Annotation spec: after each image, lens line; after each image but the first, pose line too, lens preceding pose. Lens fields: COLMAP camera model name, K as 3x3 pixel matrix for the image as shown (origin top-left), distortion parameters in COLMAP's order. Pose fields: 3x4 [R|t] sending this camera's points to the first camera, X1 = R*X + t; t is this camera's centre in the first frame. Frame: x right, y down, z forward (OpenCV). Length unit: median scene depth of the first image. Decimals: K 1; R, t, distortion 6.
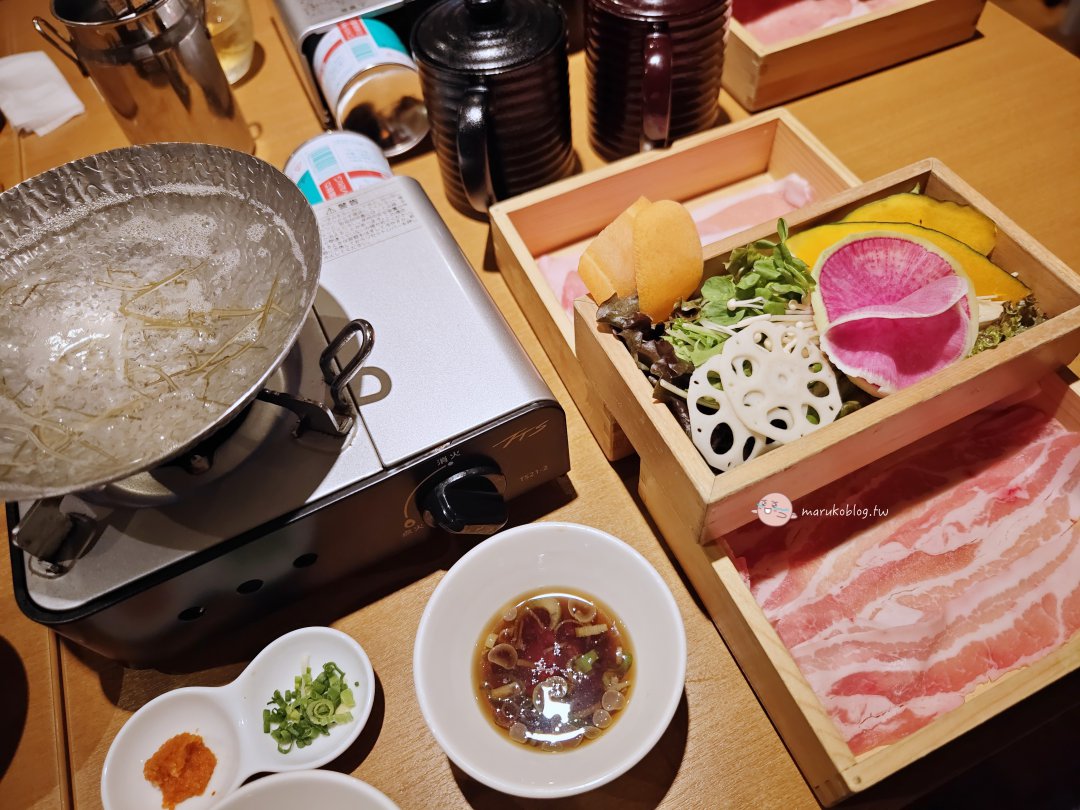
lens RADIAL K [[732.4, 0, 540.0], [0, 732.4, 405.0], [0, 0, 1]] dist [-0.018423, 0.004554]
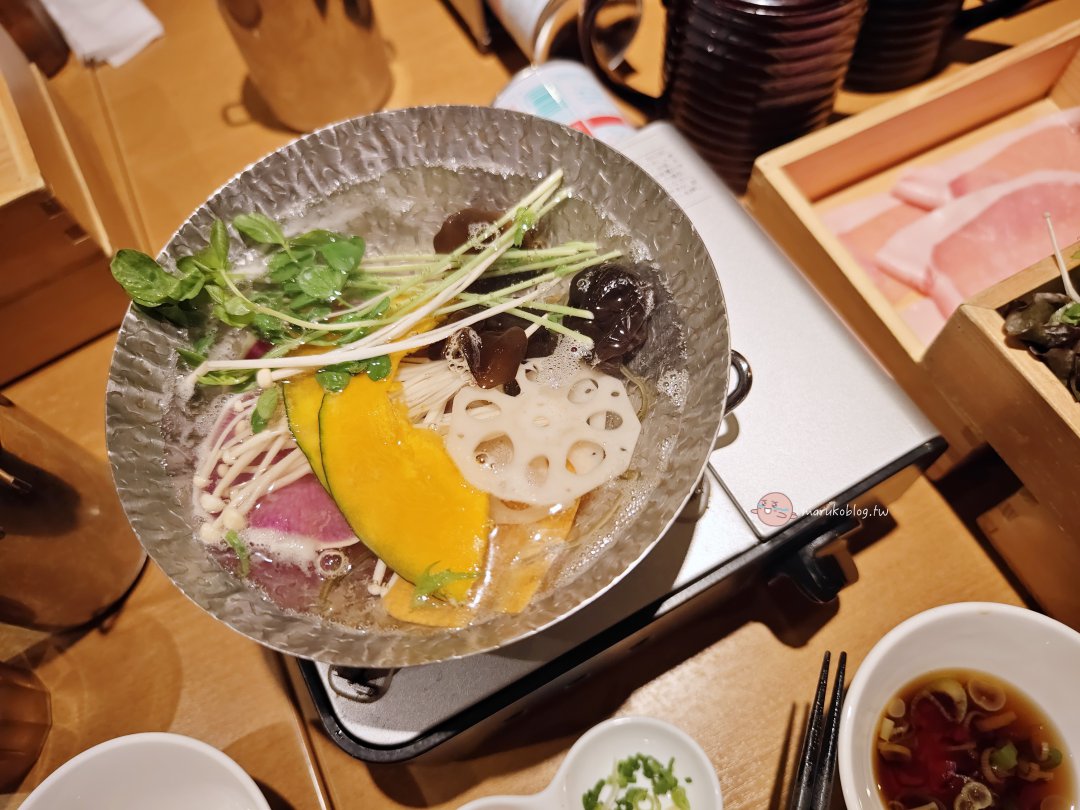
lens RADIAL K [[745.3, 0, 509.7], [0, 745.3, 402.8], [0, 0, 1]] dist [-0.039292, 0.001294]
pose [[0.999459, -0.032702, -0.003481, -0.423559], [0.032866, 0.989486, 0.140848, -0.161158], [-0.001161, -0.140886, 0.990025, 0.210059]]
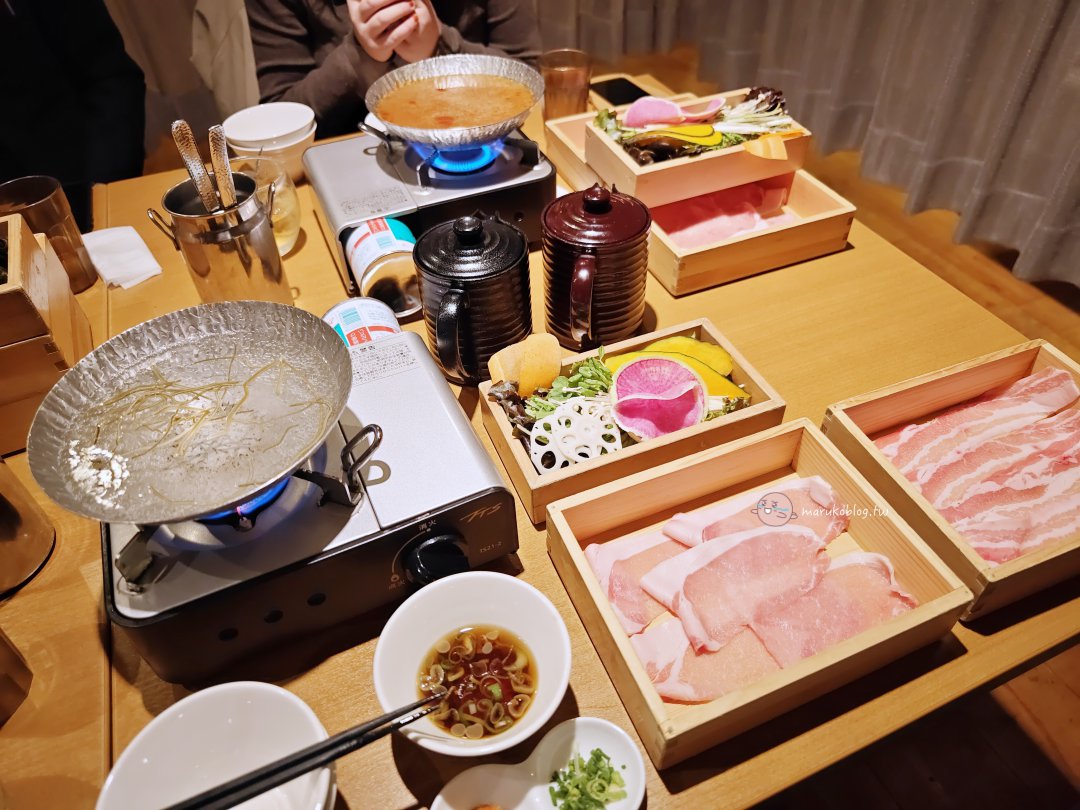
lens RADIAL K [[730.2, 0, 526.1], [0, 730.2, 402.9], [0, 0, 1]] dist [0.034511, -0.055143]
pose [[0.999114, 0.041877, -0.004258, 0.053032], [-0.041798, 0.975074, -0.217906, 0.128938], [-0.004974, 0.217891, 0.975961, -0.372965]]
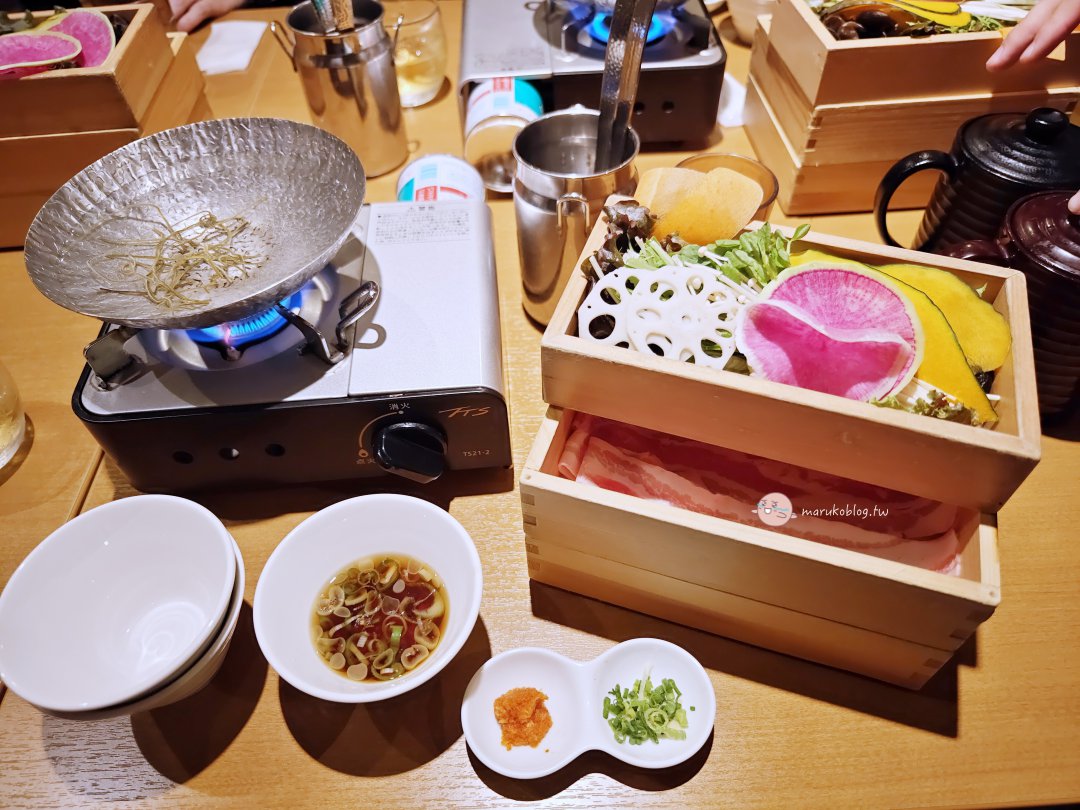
lens RADIAL K [[712.0, 0, 540.0], [0, 712.0, 405.0], [0, 0, 1]] dist [0.002353, 0.000975]
pose [[0.926726, 0.312644, -0.208406, 0.320698], [-0.330795, 0.941924, -0.057912, 0.055940], [0.178197, 0.122608, 0.976326, -0.130339]]
